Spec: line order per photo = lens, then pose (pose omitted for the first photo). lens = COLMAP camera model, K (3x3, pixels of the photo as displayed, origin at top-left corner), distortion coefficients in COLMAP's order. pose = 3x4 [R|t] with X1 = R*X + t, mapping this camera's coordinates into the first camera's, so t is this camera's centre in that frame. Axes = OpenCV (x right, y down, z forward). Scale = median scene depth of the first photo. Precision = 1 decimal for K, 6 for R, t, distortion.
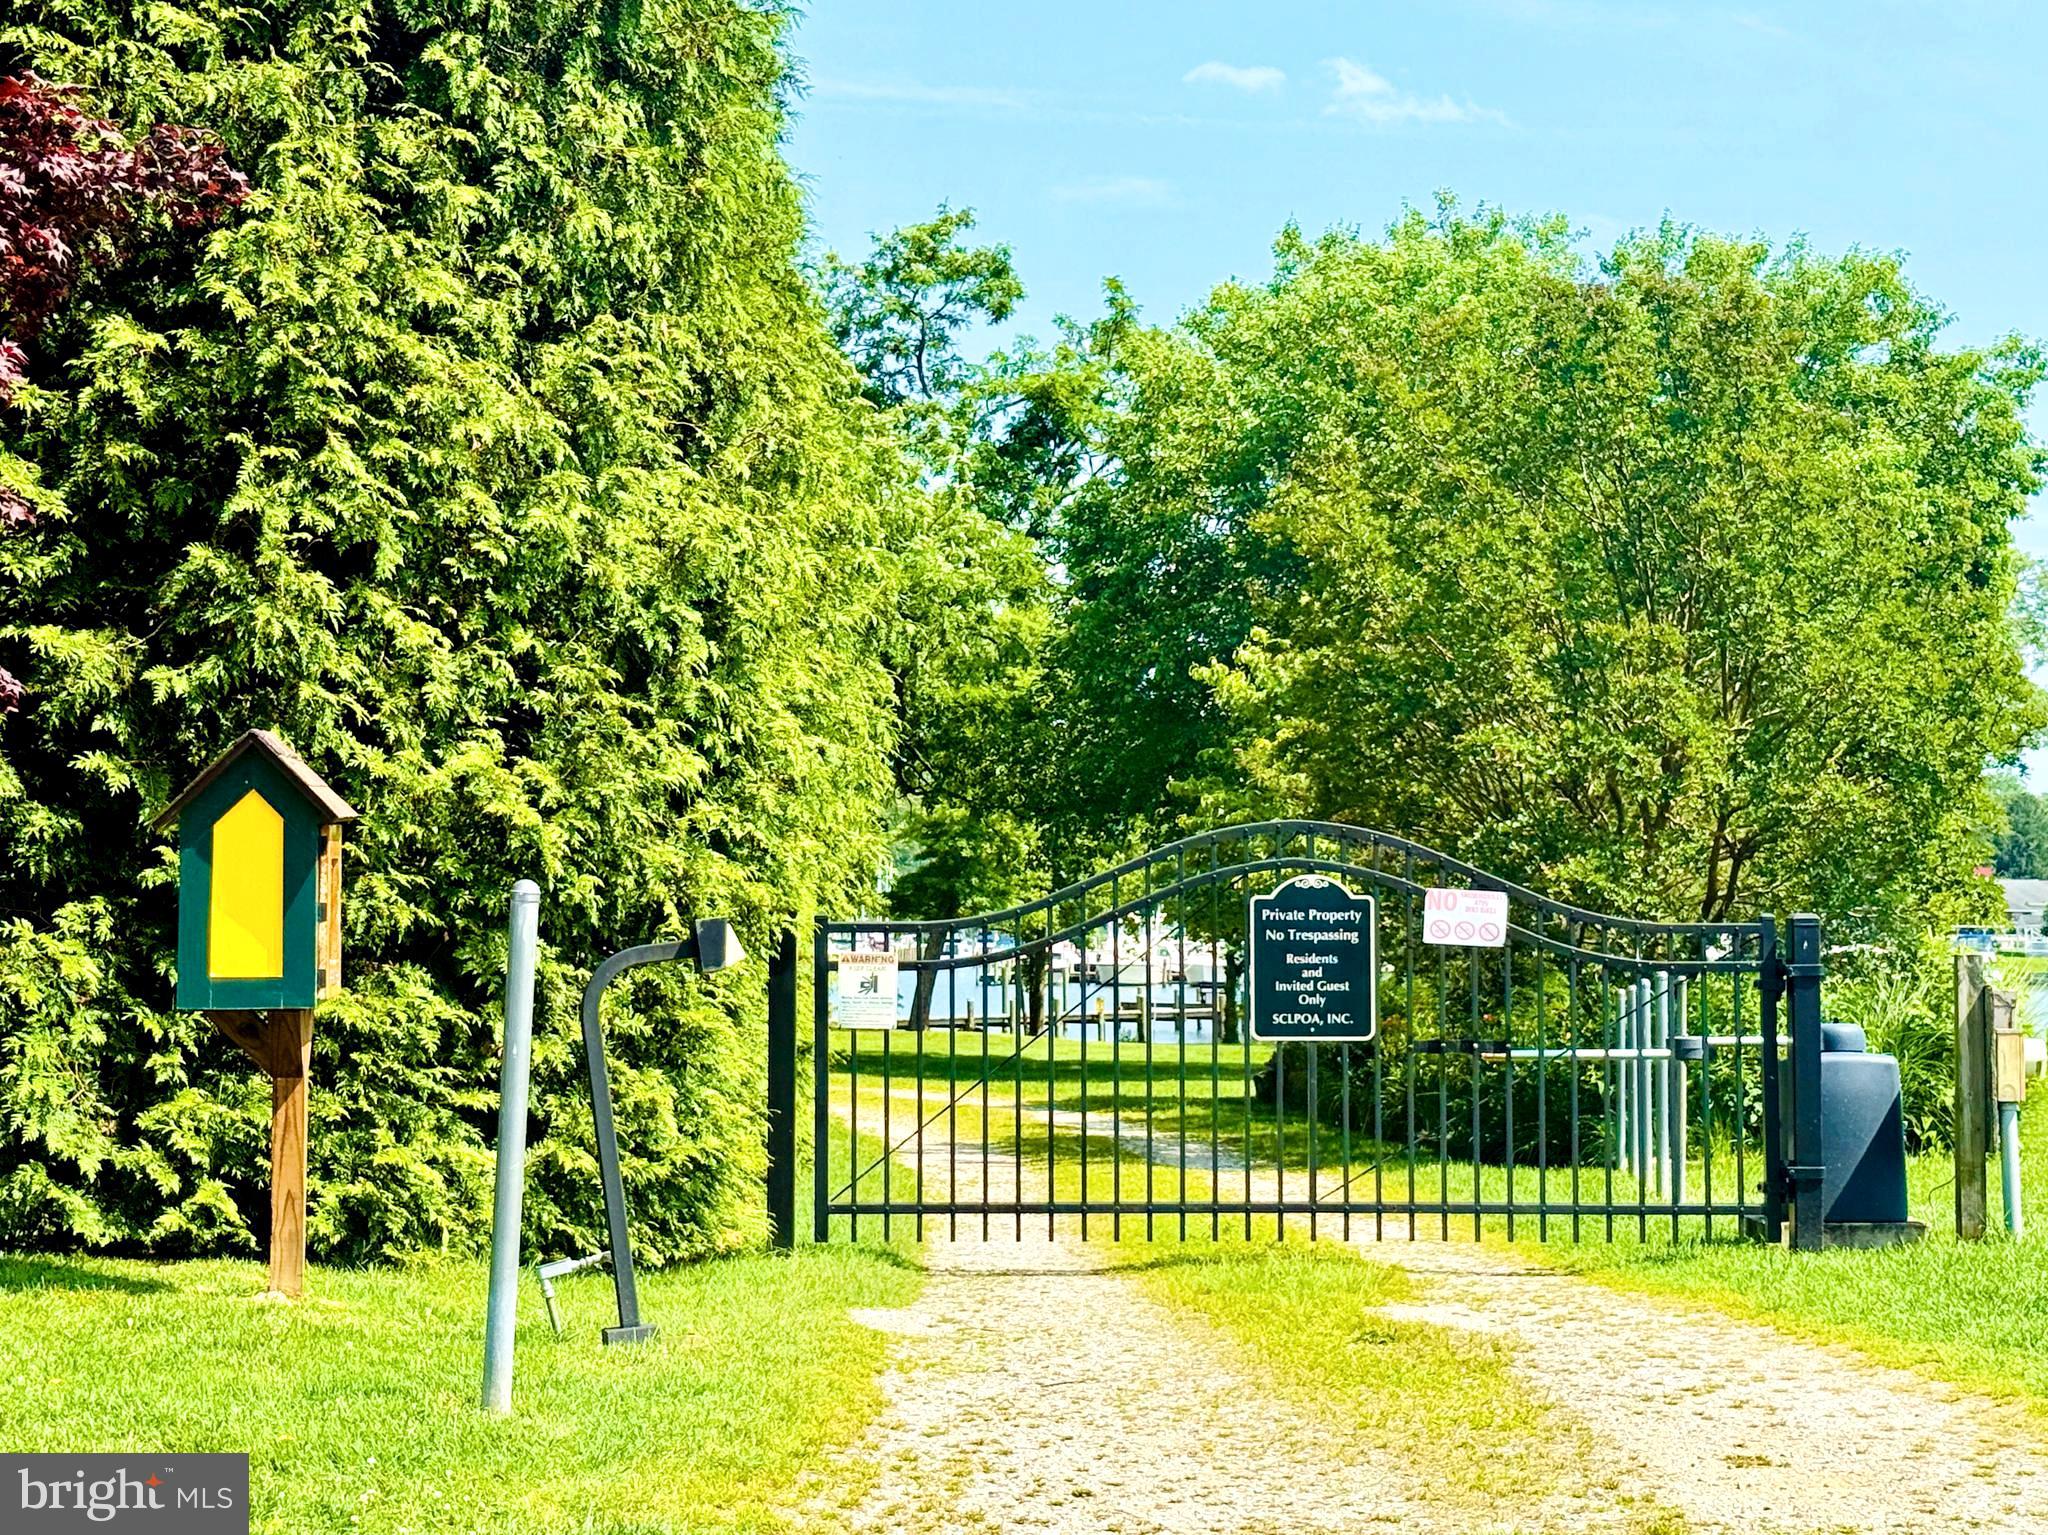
lens RADIAL K [[3511.1, 0, 1017.4], [0, 3511.1, 773.4], [0, 0, 1]] dist [0.074480, 0.000000]
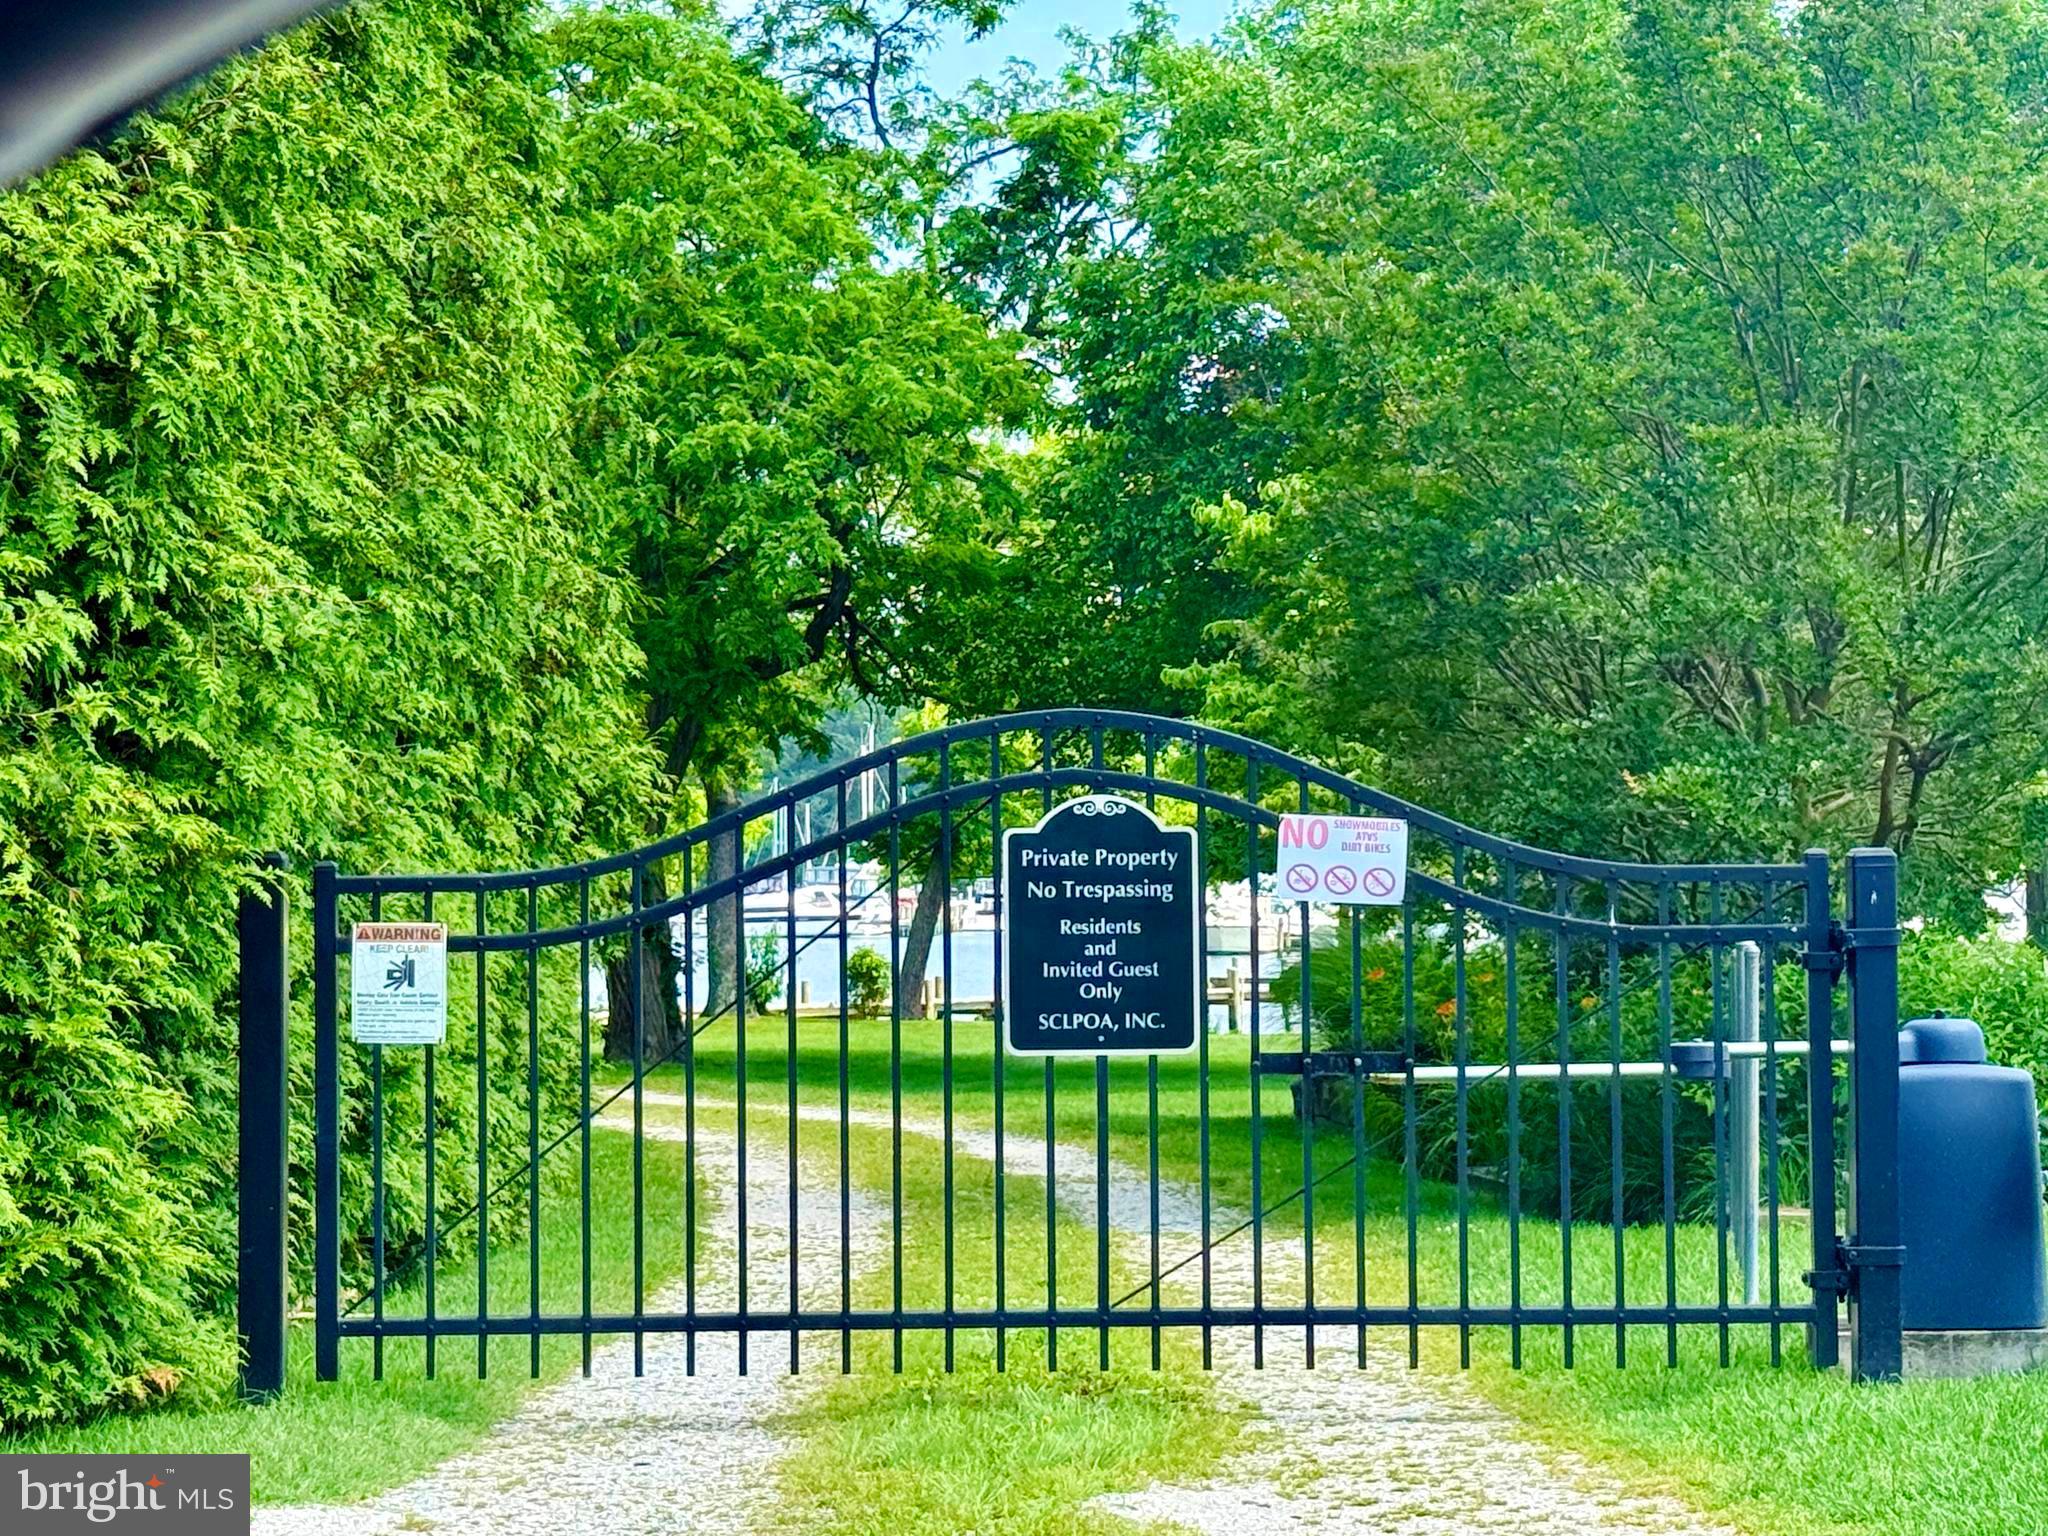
lens RADIAL K [[4861.5, 0, 1028.8], [0, 4861.5, 764.3], [0, 0, 1]] dist [0.060906, 0.000000]
pose [[0.999954, -0.009315, 0.002334, 0.069005], [0.009265, 0.999745, 0.020601, 0.005222], [-0.002525, -0.020578, 0.999785, 0.122742]]
